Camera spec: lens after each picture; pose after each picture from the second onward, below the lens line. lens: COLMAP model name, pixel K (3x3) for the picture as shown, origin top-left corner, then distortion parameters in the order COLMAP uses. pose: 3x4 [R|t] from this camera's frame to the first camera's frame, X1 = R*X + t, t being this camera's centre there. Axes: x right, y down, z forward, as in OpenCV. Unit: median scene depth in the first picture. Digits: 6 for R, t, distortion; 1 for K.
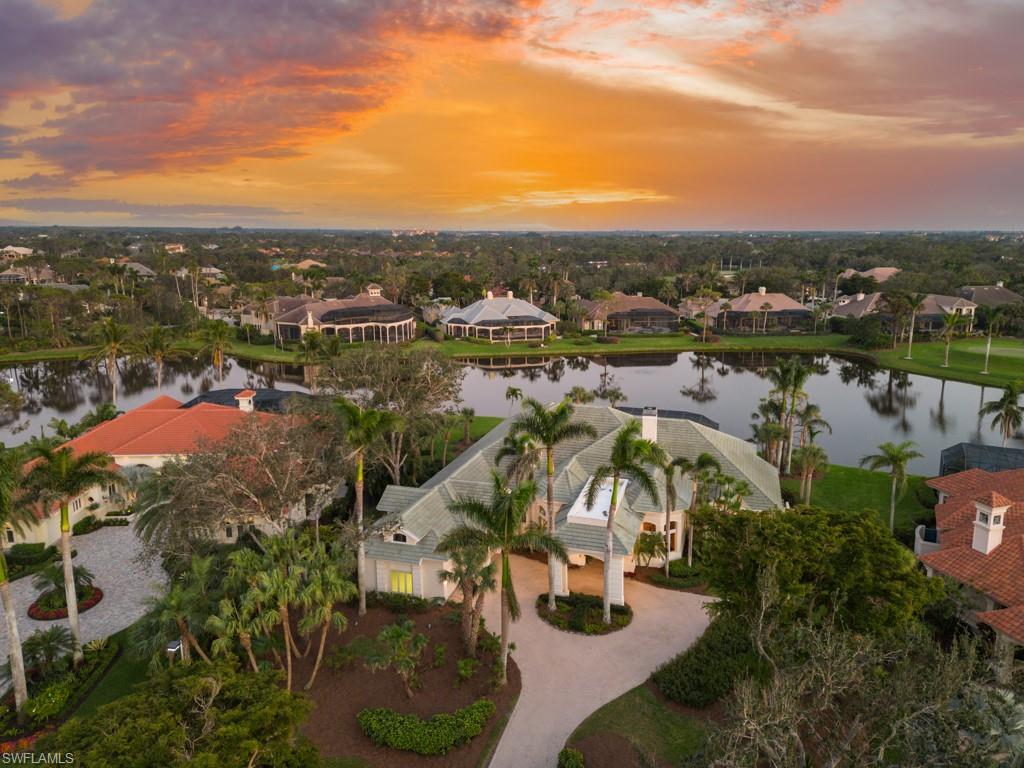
lens RADIAL K [[724.9, 0, 518.5], [0, 724.9, 325.5], [0, 0, 1]] dist [0.027452, -0.000969]
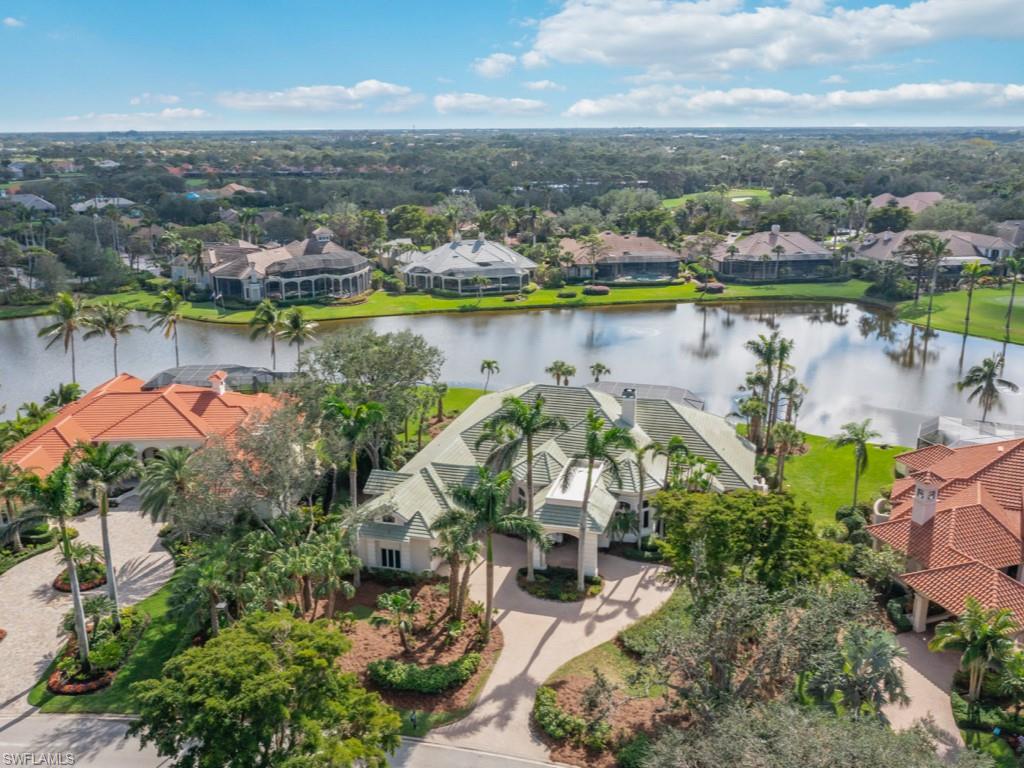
lens RADIAL K [[906.5, 0, 512.0], [0, 906.5, 384.0], [0, 0, 1]] dist [-0.040689, 0.013451]
pose [[0.999651, -0.007703, 0.025267, -0.011604], [0.003937, 0.989302, 0.145828, -0.084970], [-0.026120, -0.145678, 0.988987, -0.253411]]
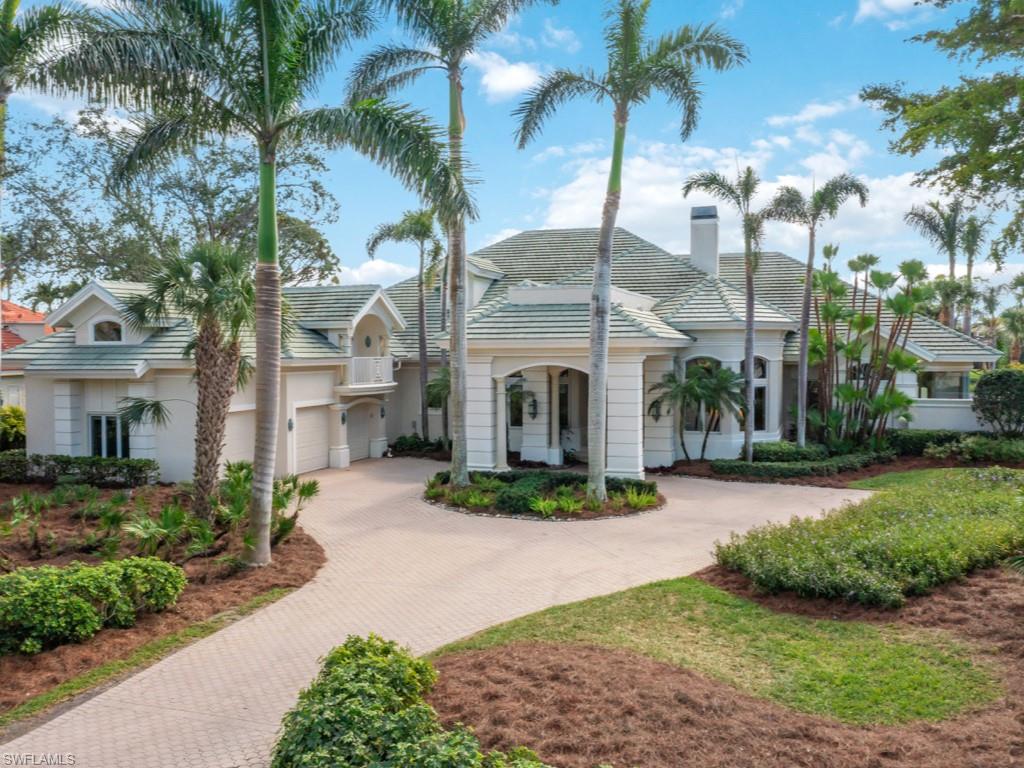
lens RADIAL K [[906.5, 0, 512.0], [0, 906.5, 384.0], [0, 0, 1]] dist [-0.040689, 0.013451]
pose [[0.999505, 0.007172, -0.030641, 0.079043], [-0.010048, 0.995451, -0.094744, 0.338895], [0.029822, 0.095005, 0.995030, 0.452092]]
